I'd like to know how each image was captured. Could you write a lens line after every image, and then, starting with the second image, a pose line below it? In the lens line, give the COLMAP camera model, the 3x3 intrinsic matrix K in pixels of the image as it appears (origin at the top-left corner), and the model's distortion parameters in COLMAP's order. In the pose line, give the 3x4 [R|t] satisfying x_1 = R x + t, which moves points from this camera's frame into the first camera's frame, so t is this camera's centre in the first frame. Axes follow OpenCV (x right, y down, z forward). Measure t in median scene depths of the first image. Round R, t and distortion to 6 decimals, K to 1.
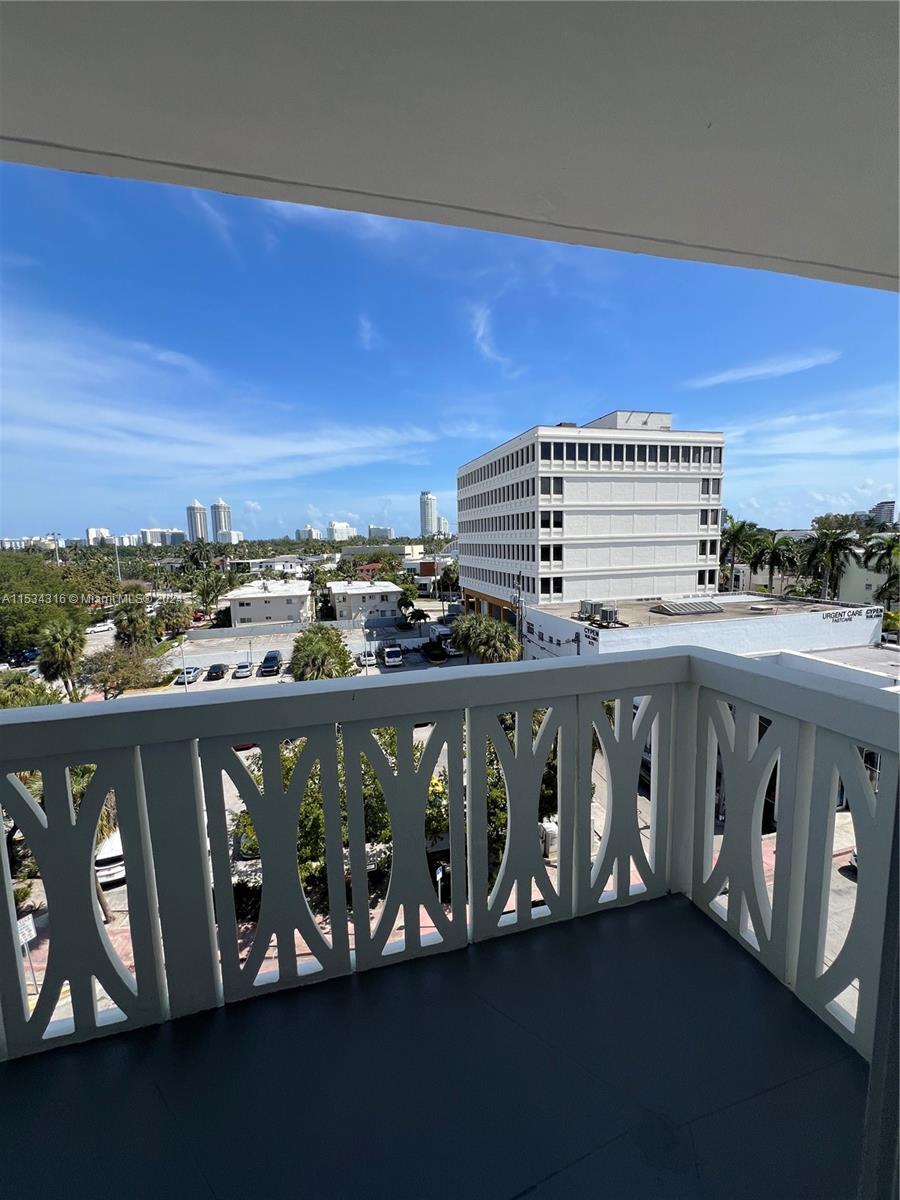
lens RADIAL K [[478.7, 0, 448.5], [0, 478.7, 601.7], [0, 0, 1]] dist [-0.003536, 0.001172]
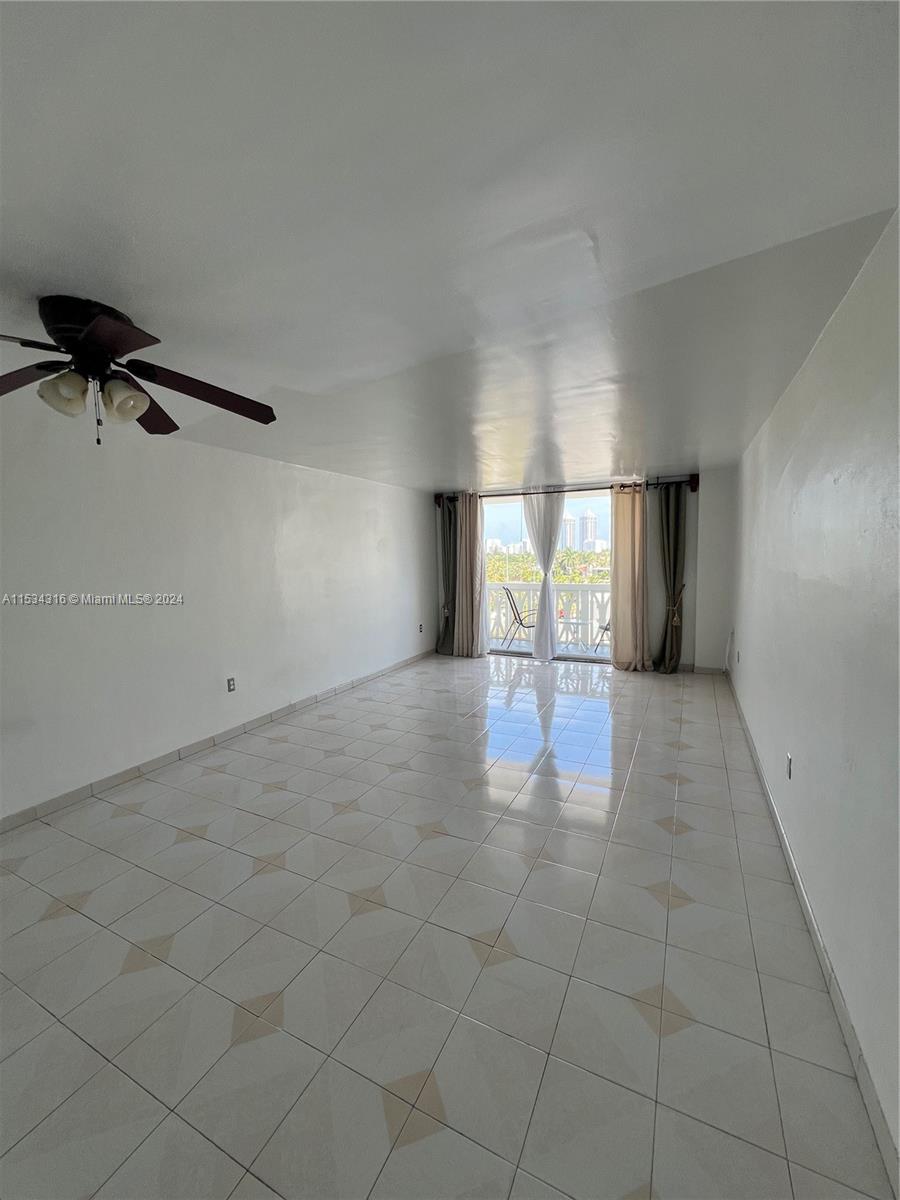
lens RADIAL K [[478.7, 0, 448.3], [0, 478.7, 598.7], [0, 0, 1]] dist [-0.003536, 0.001172]
pose [[0.752524, 0.067501, -0.655096, 0.037382], [-0.083005, 0.996522, 0.007332, 0.009376], [0.653313, 0.048859, 0.755510, -0.084691]]
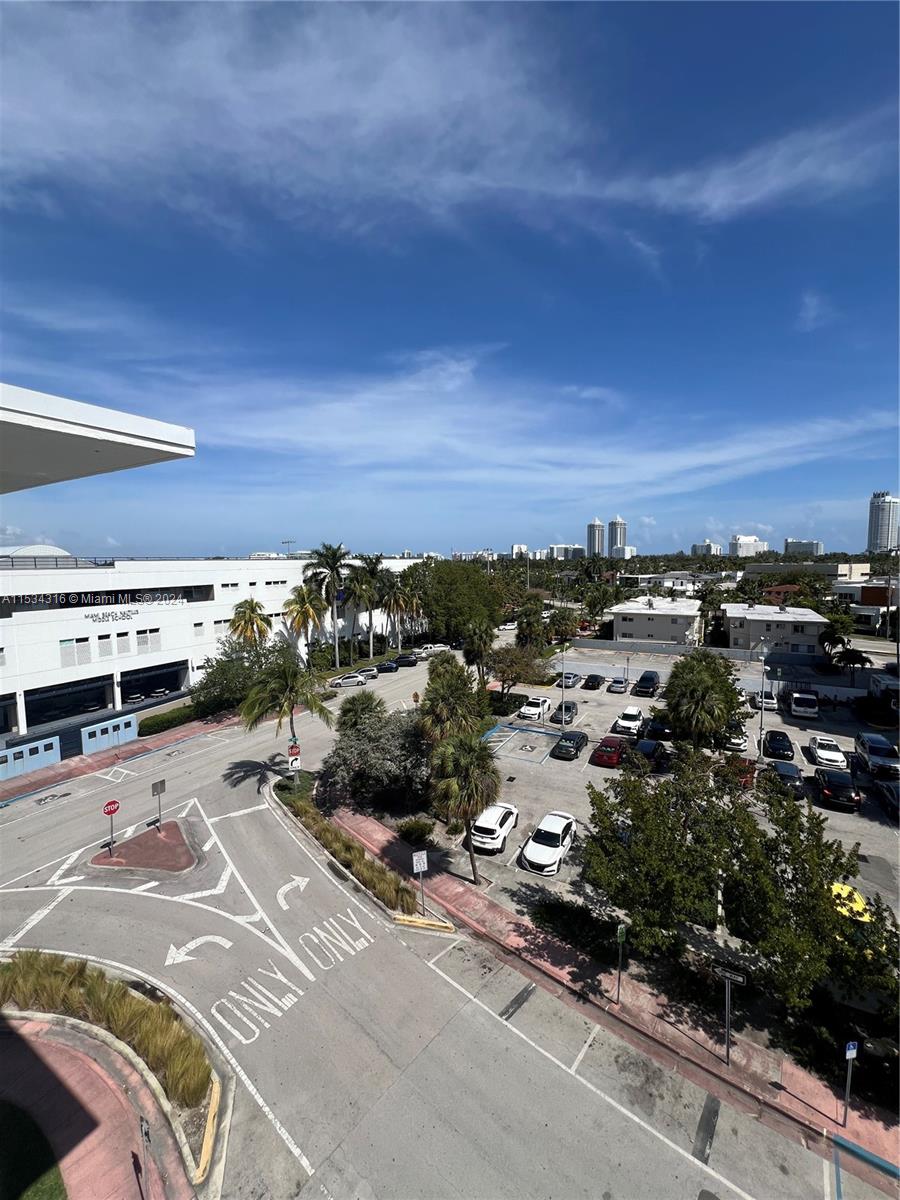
lens RADIAL K [[478.7, 0, 450.0], [0, 478.7, 599.0], [0, 0, 1]] dist [-0.003536, 0.001172]
pose [[0.715987, 0.071144, -0.694480, -0.000527], [-0.096651, 0.995316, 0.002318, -0.003156], [0.691391, 0.065462, 0.719509, 0.022052]]
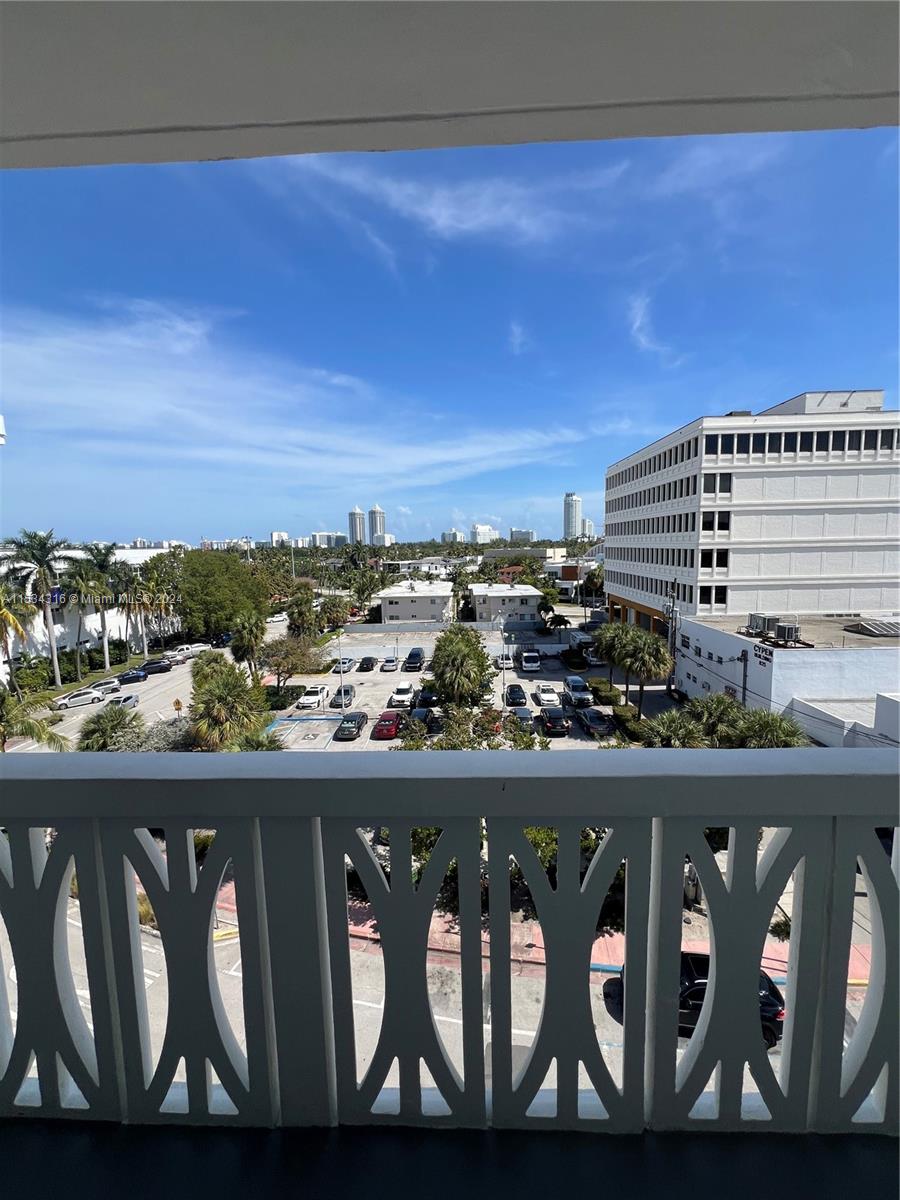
lens RADIAL K [[478.7, 0, 448.8], [0, 478.7, 599.9], [0, 0, 1]] dist [-0.003536, 0.001172]
pose [[0.957912, 0.036440, -0.284740, -0.001603], [-0.039063, 0.999230, -0.003537, -0.001882], [0.284392, 0.014511, 0.958598, 0.004950]]
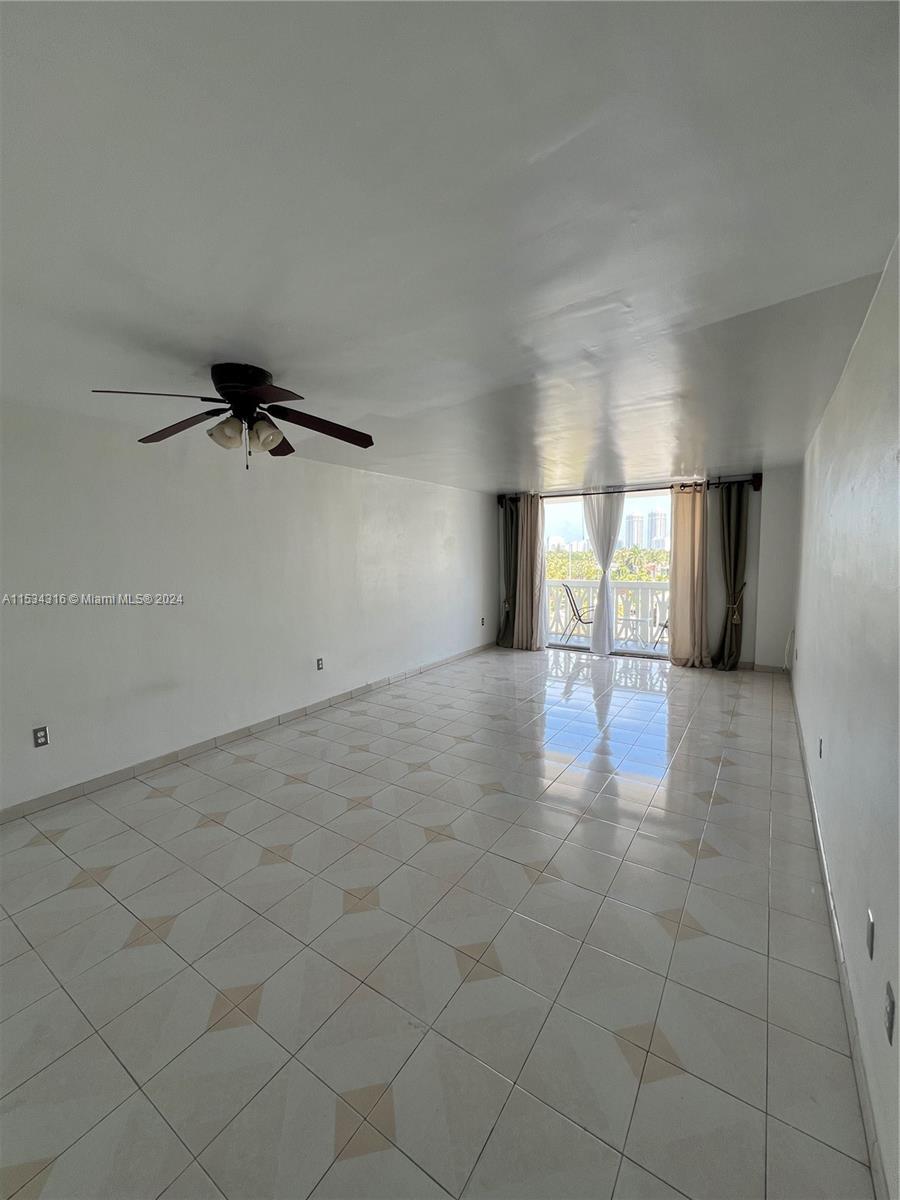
lens RADIAL K [[478.7, 0, 447.5], [0, 478.7, 598.4], [0, 0, 1]] dist [-0.003536, 0.001172]
pose [[0.662012, 0.081436, -0.745056, 0.041563], [-0.096381, 0.995076, 0.023125, 0.009875], [0.743271, 0.056500, 0.666601, -0.089550]]
